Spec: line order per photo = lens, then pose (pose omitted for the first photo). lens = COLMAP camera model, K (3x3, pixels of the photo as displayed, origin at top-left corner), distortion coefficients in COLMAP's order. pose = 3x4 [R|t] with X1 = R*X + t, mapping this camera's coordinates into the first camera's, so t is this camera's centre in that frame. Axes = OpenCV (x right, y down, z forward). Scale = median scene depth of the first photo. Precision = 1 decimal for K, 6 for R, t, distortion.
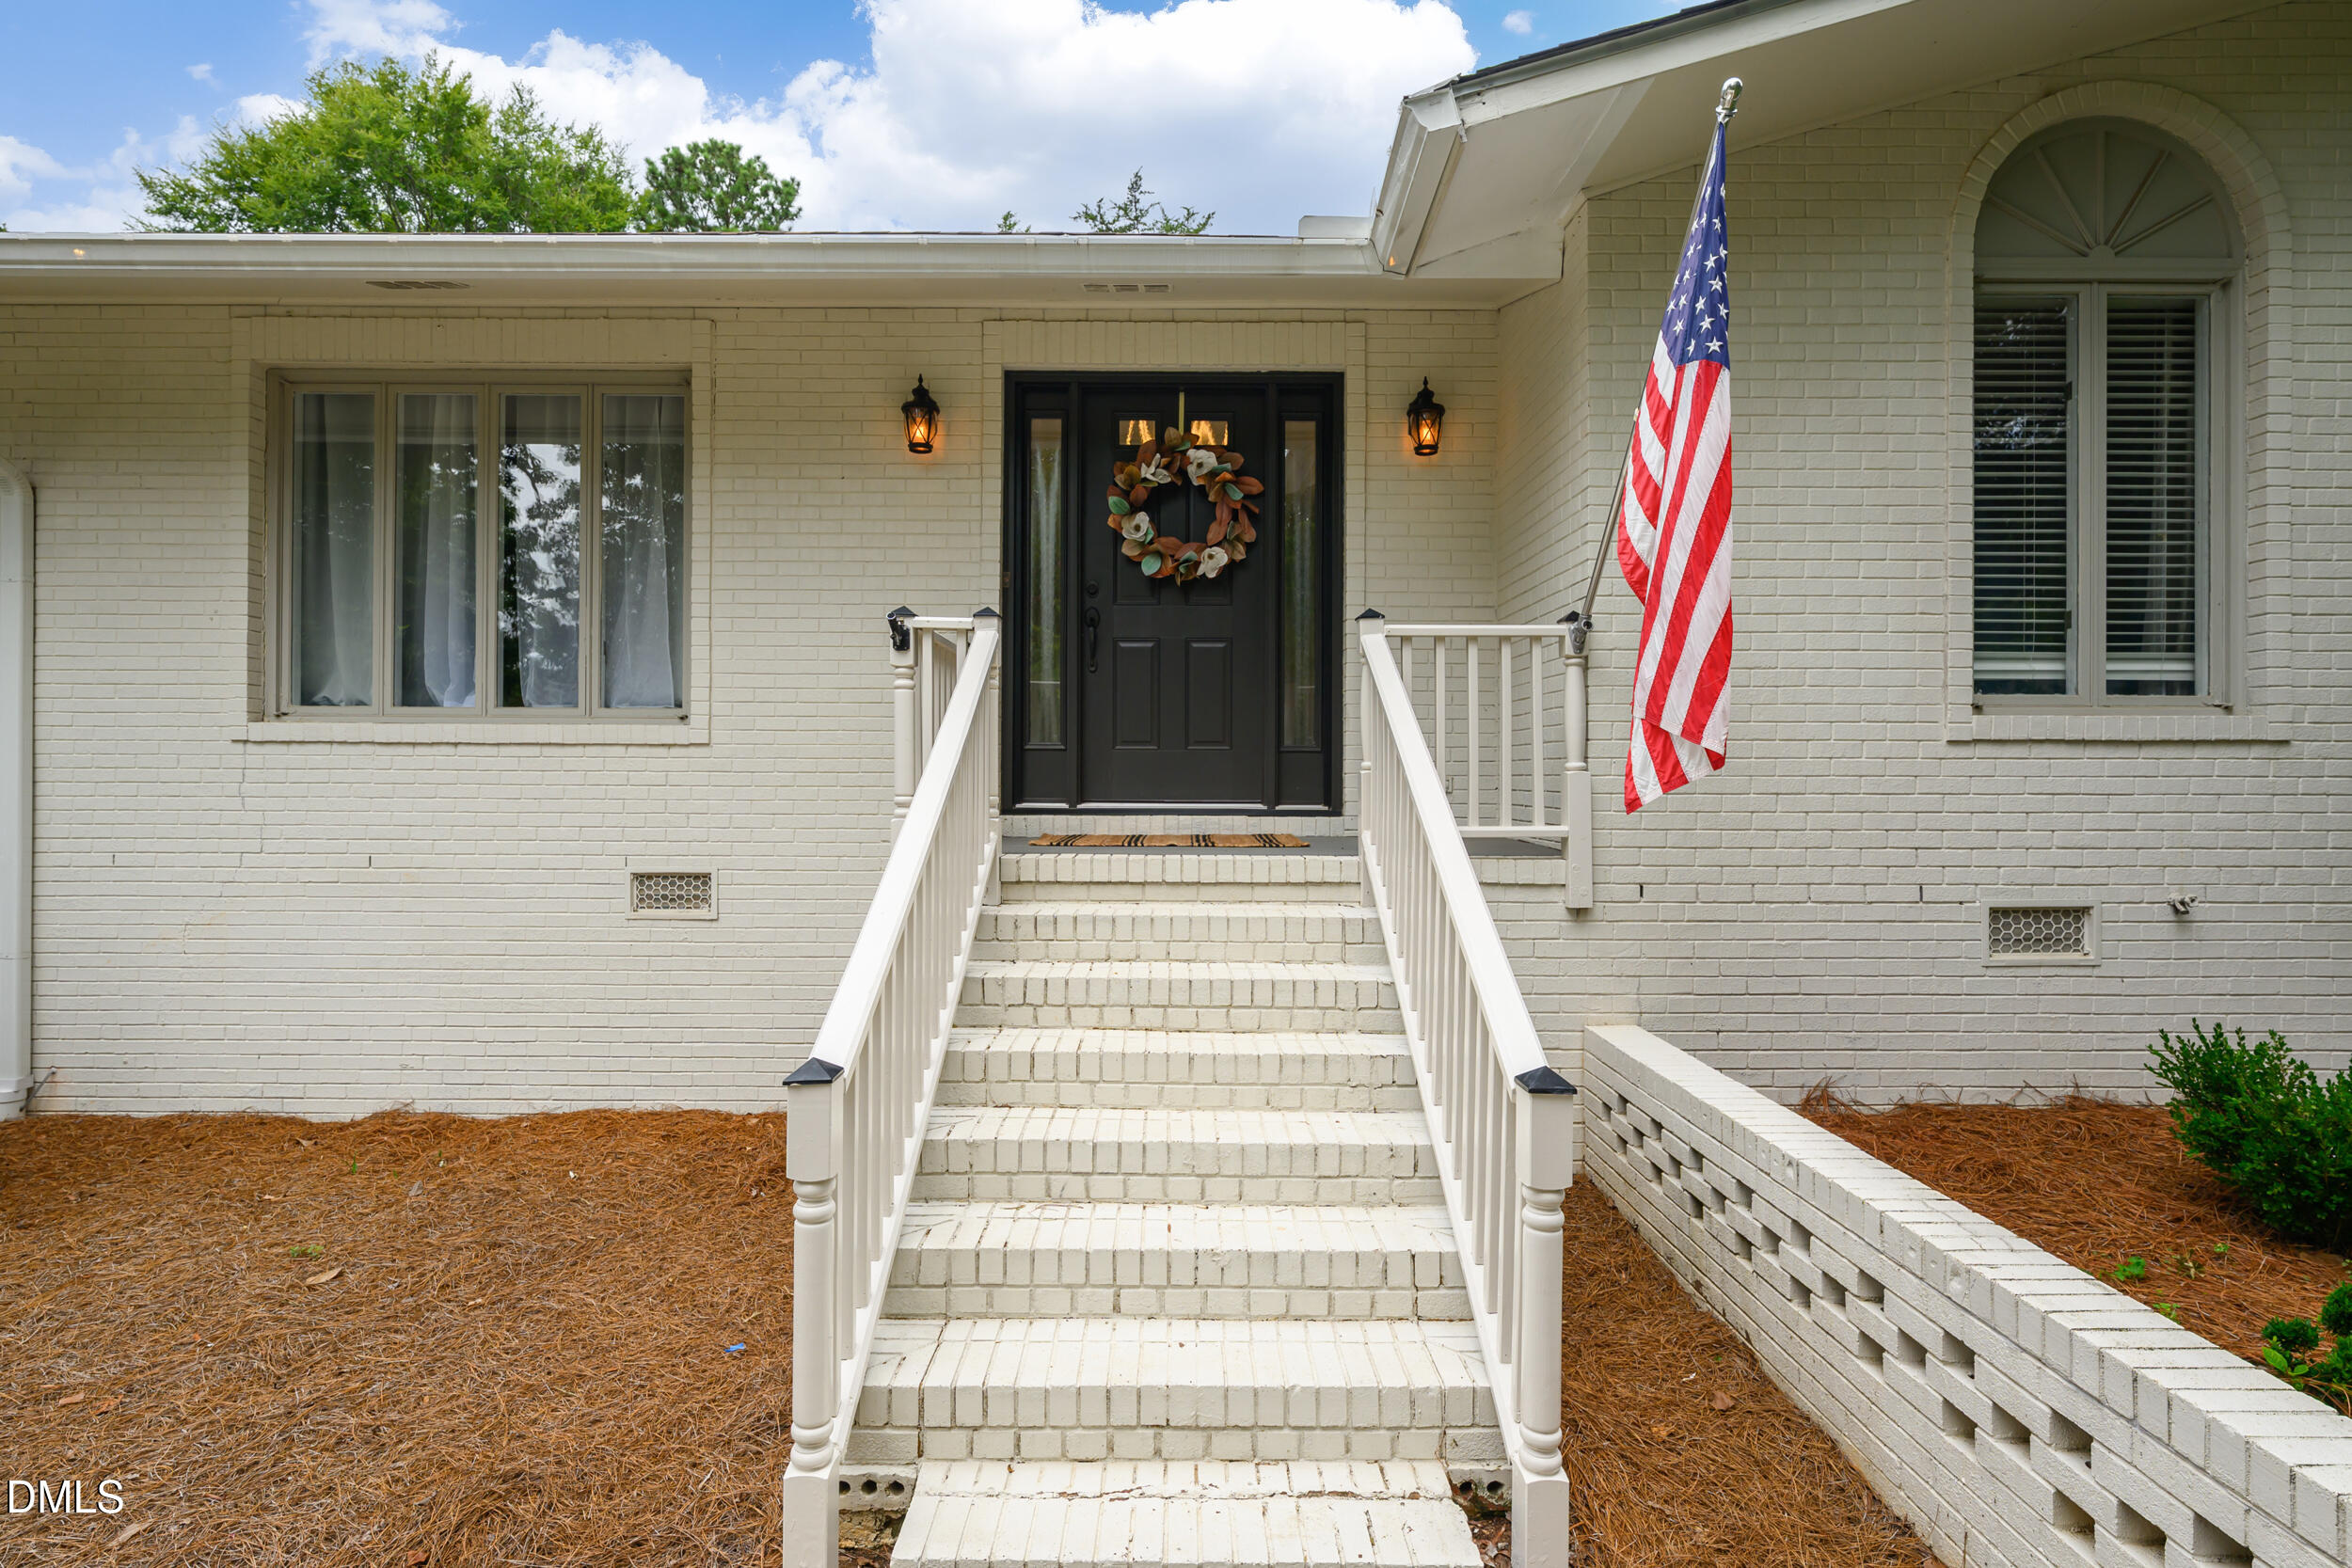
lens RADIAL K [[1198.1, 0, 1178.1], [0, 1198.1, 780.8], [0, 0, 1]] dist [-0.006024, -0.000461]
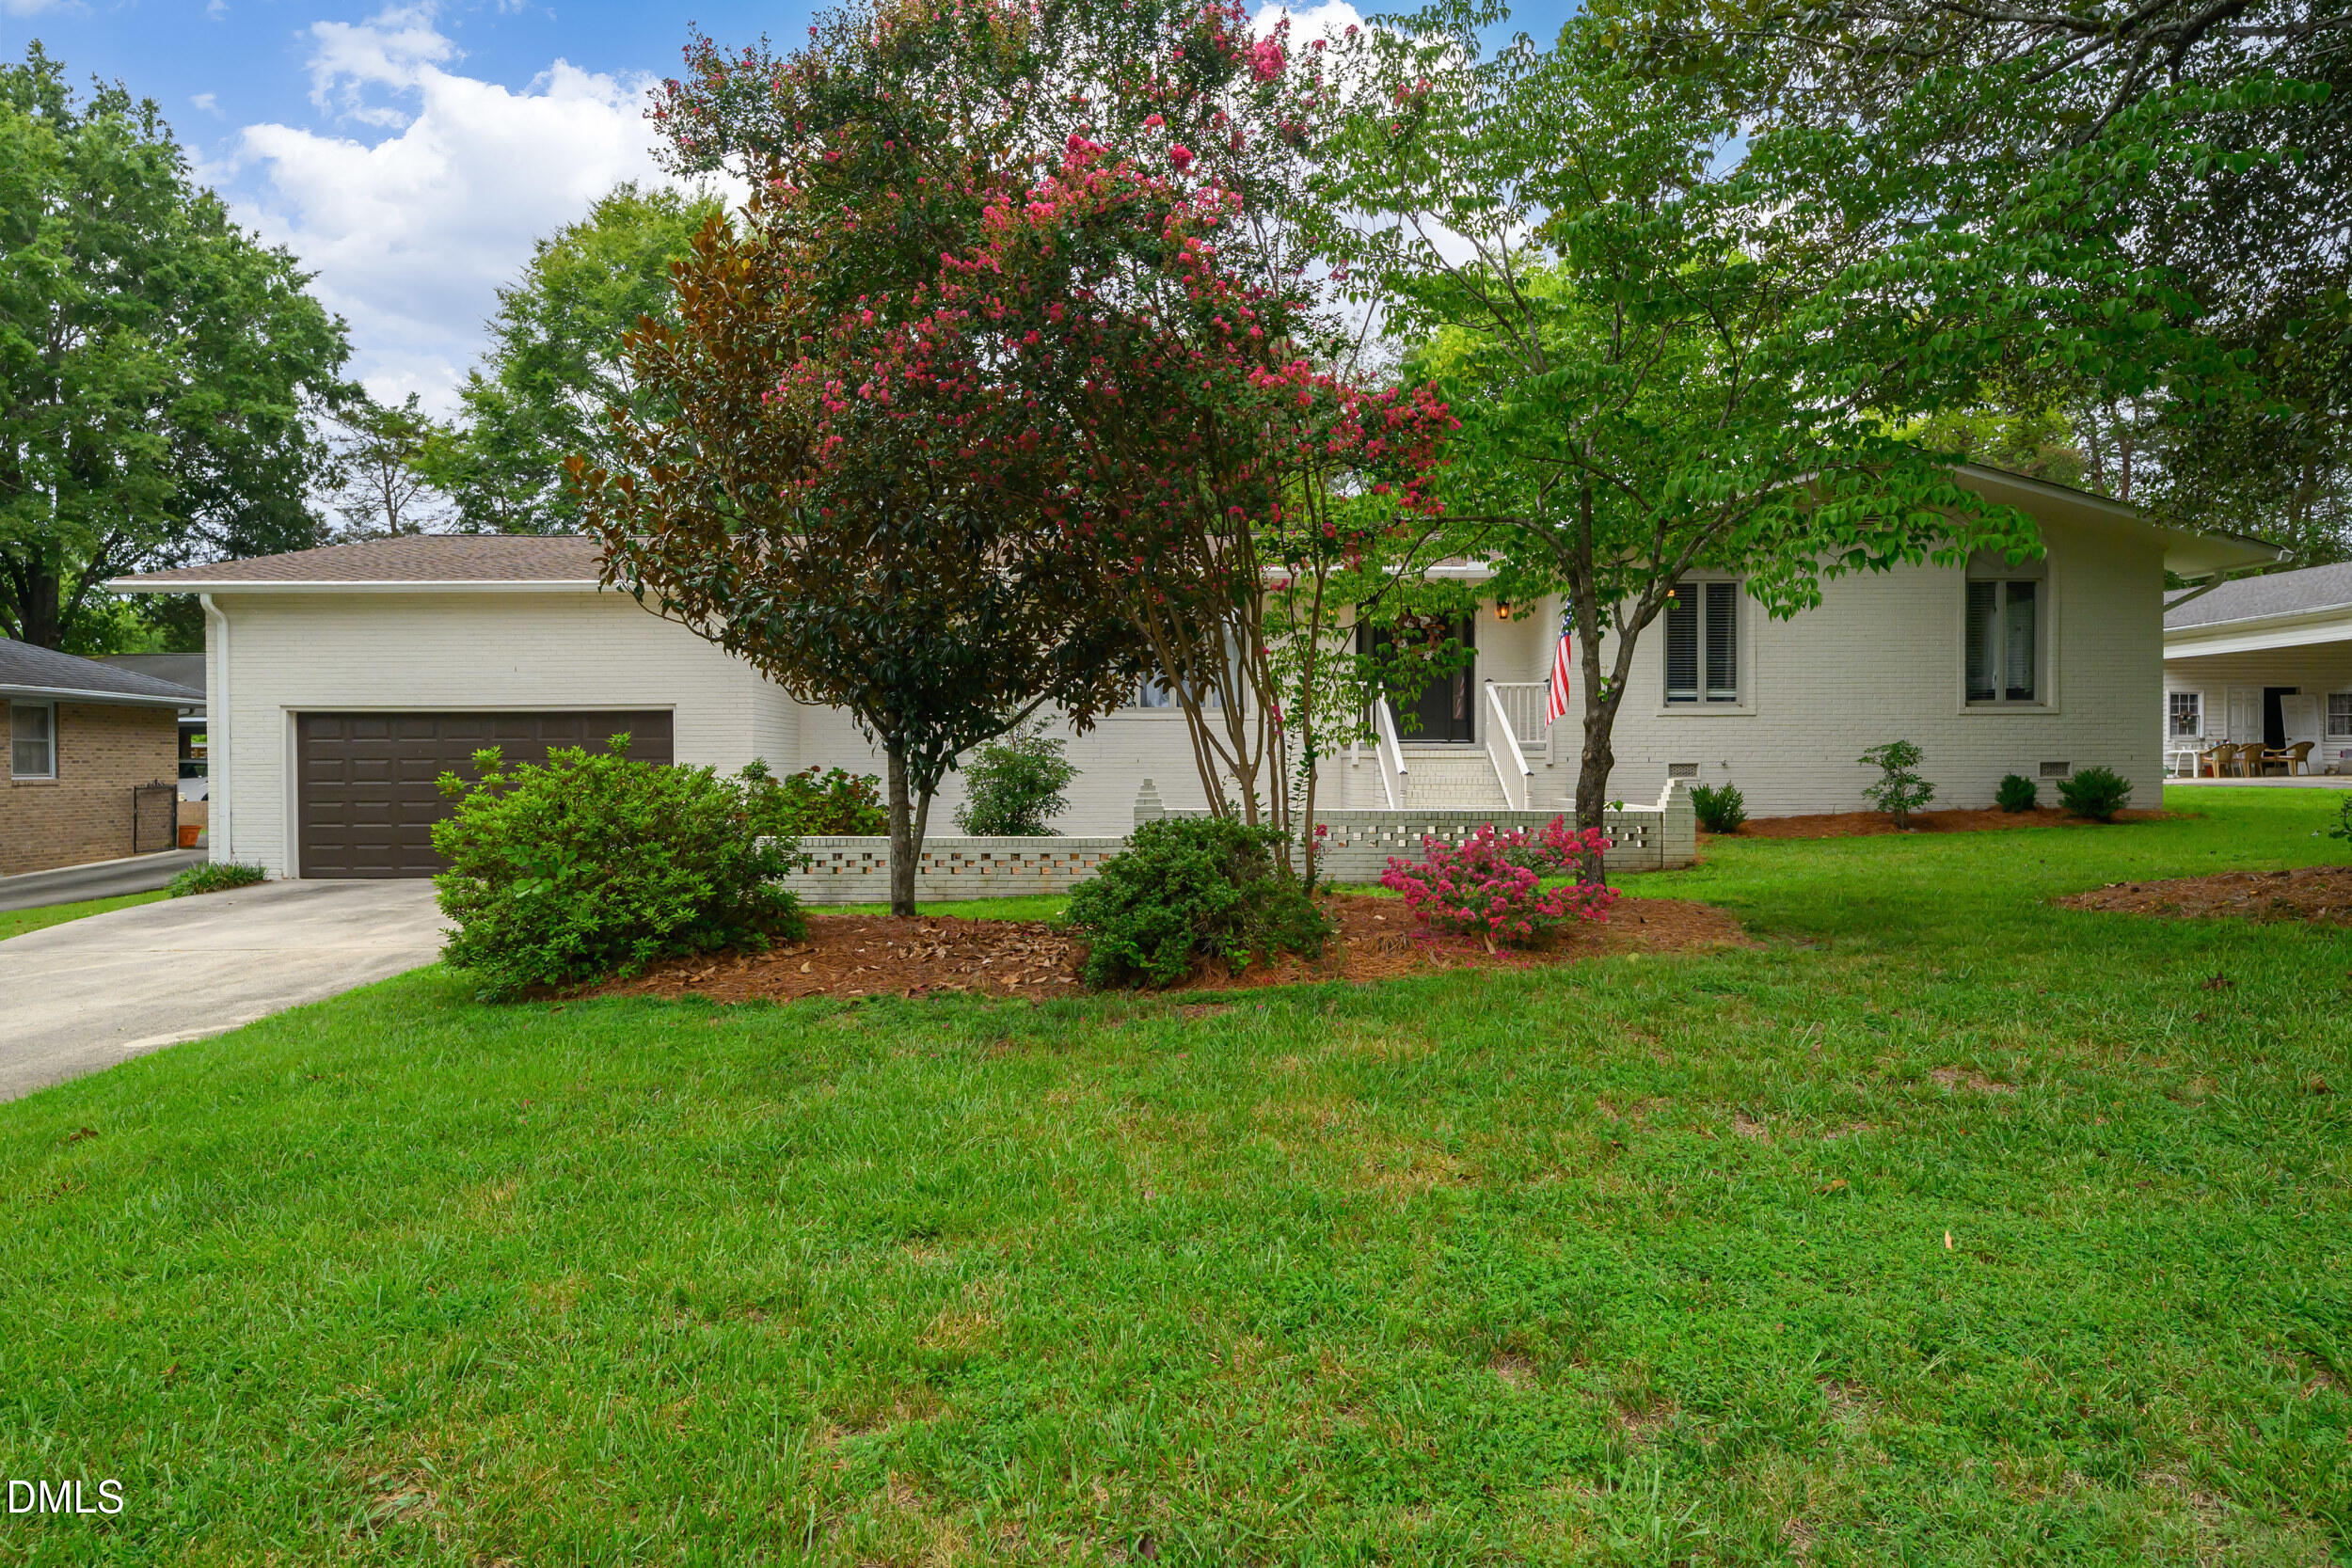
lens RADIAL K [[1351.9, 0, 1170.8], [0, 1351.9, 780.7], [0, 0, 1]] dist [0.001737, -0.000287]
pose [[0.999933, -0.006135, -0.009814, -0.696735], [0.006313, 0.999815, 0.018191, 0.072723], [0.009701, -0.018252, 0.999786, -2.817224]]
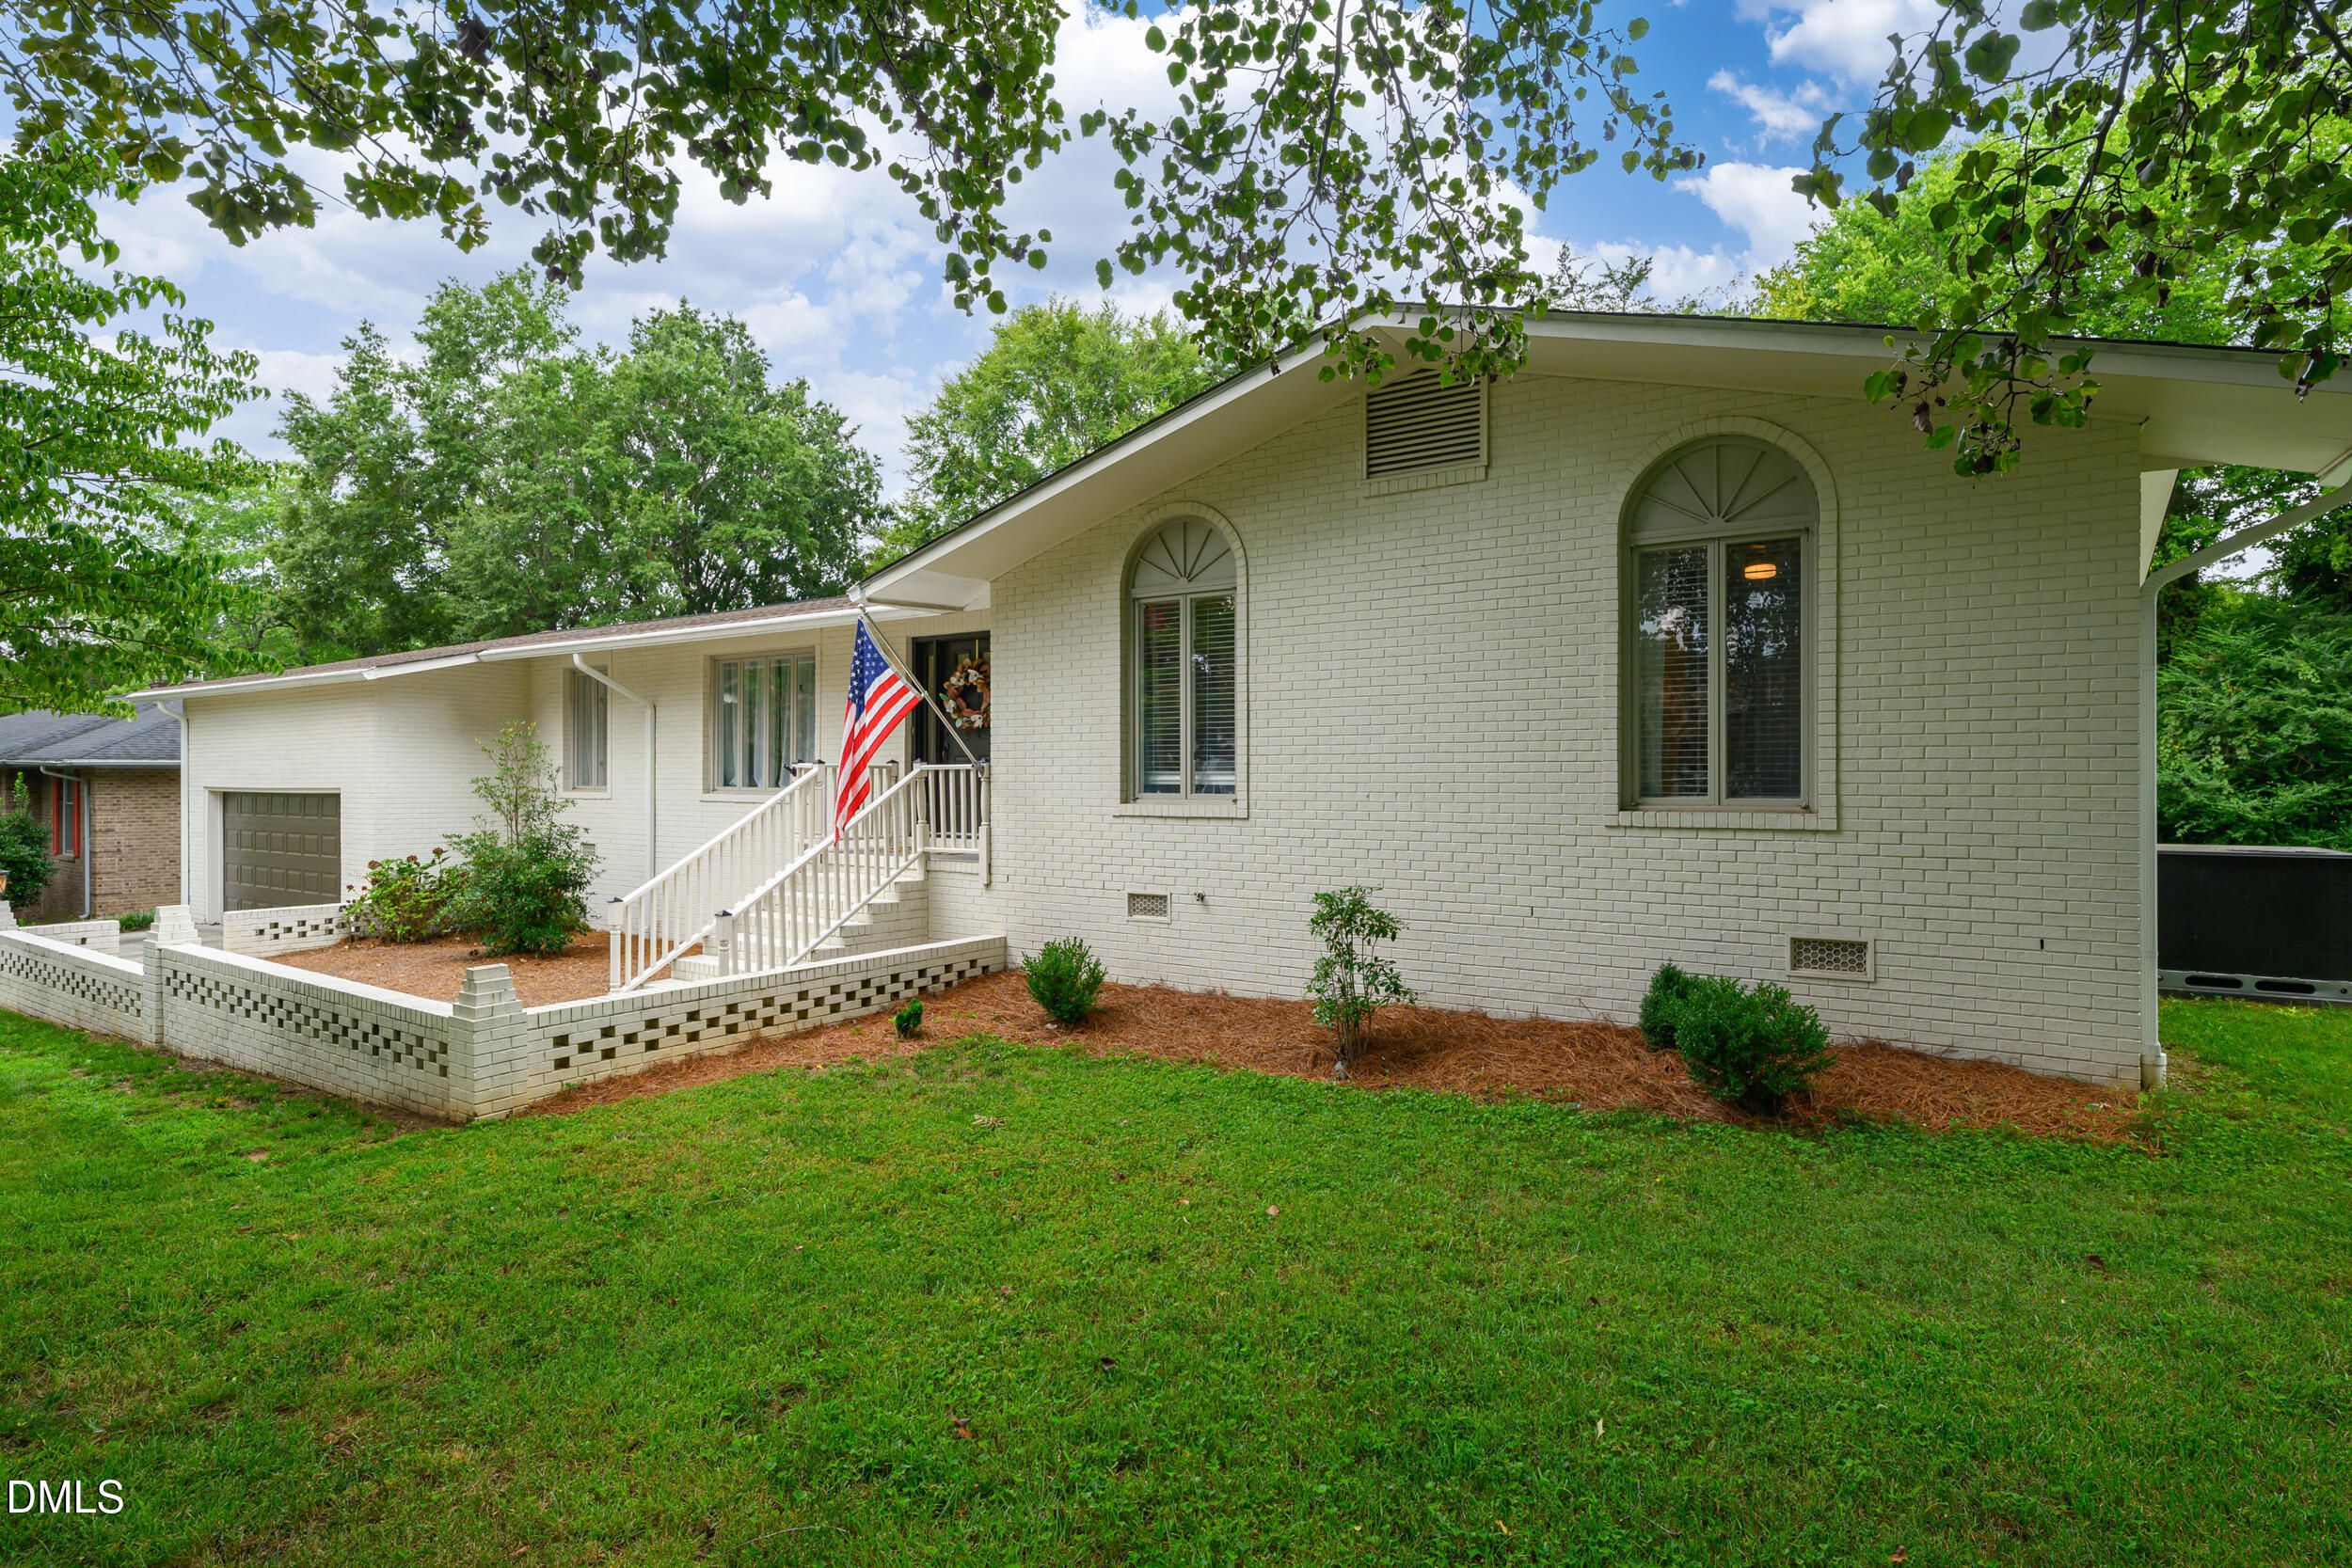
lens RADIAL K [[1198.1, 0, 1177.8], [0, 1198.1, 783.3], [0, 0, 1]] dist [-0.006024, -0.000461]
pose [[0.823669, 0.000353, -0.567071, 1.908407], [0.001302, 0.999996, 0.002514, -0.093419], [0.567069, -0.002809, 0.823665, -0.699096]]
